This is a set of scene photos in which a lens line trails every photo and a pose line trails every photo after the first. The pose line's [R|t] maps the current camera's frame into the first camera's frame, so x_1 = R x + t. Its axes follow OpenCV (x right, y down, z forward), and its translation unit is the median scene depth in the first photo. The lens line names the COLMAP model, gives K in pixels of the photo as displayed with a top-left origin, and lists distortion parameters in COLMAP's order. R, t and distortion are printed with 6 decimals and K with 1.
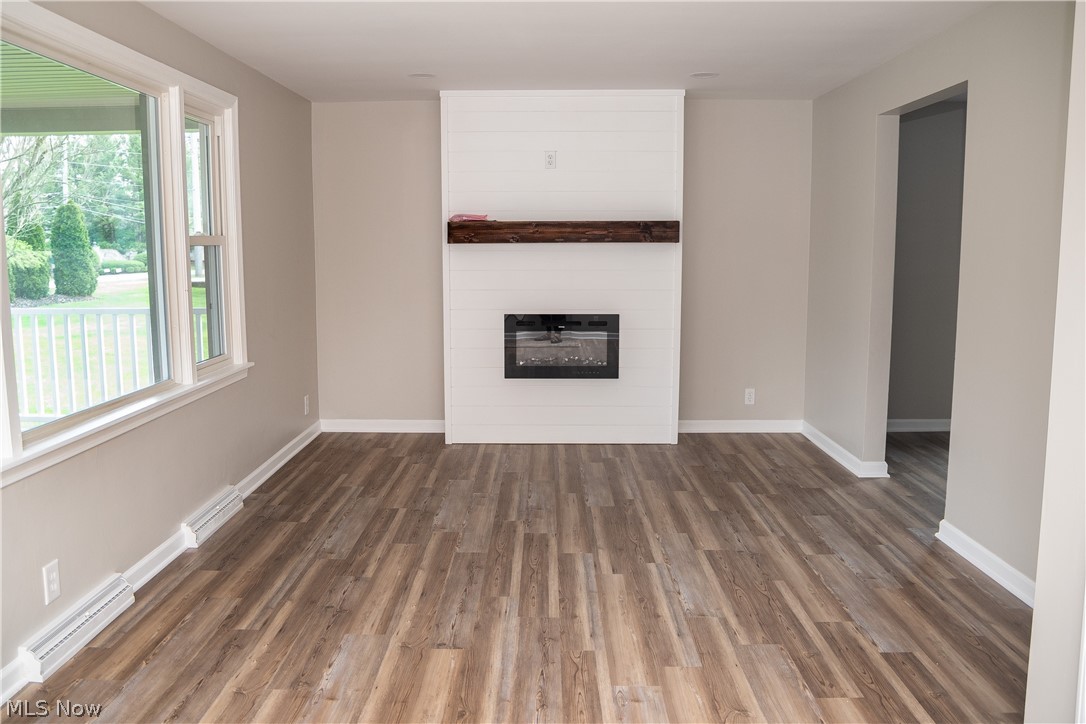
lens RADIAL K [[885.2, 0, 514.9], [0, 885.2, 345.9], [0, 0, 1]] dist [-0.103376, 0.073428]
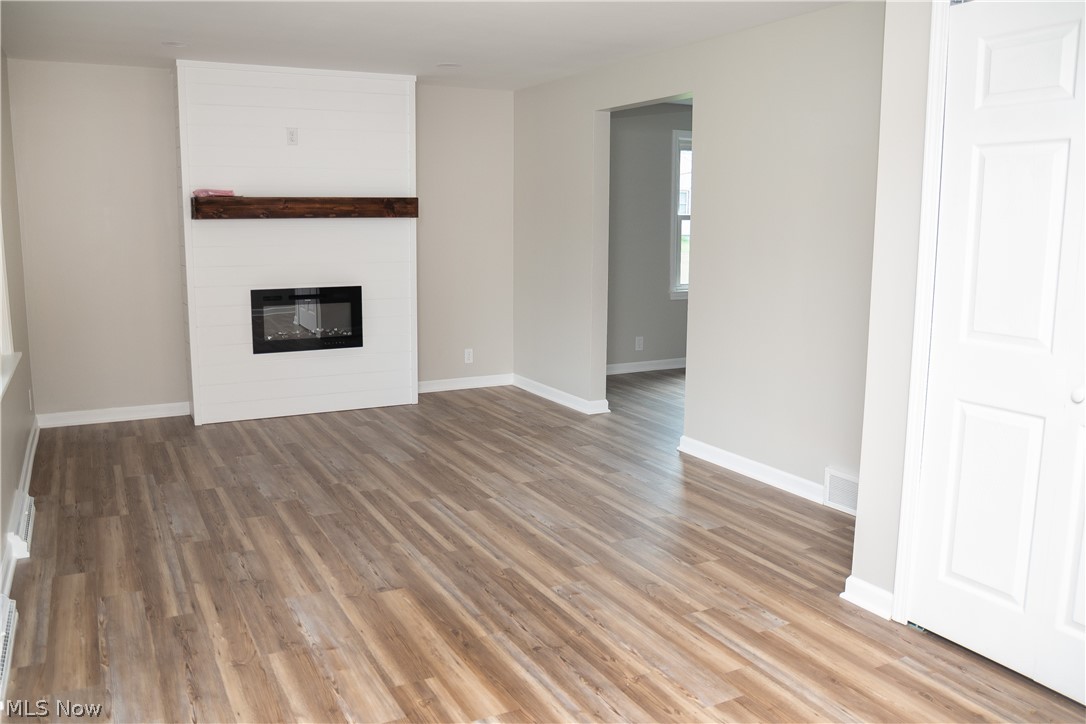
lens RADIAL K [[885.2, 0, 538.4], [0, 885.2, 361.9], [0, 0, 1]] dist [-0.103376, 0.073428]
pose [[0.869799, -0.072647, 0.488029, -0.268082], [0.048113, 0.996876, 0.062643, -0.001415], [-0.491055, -0.031007, 0.870577, -0.029676]]
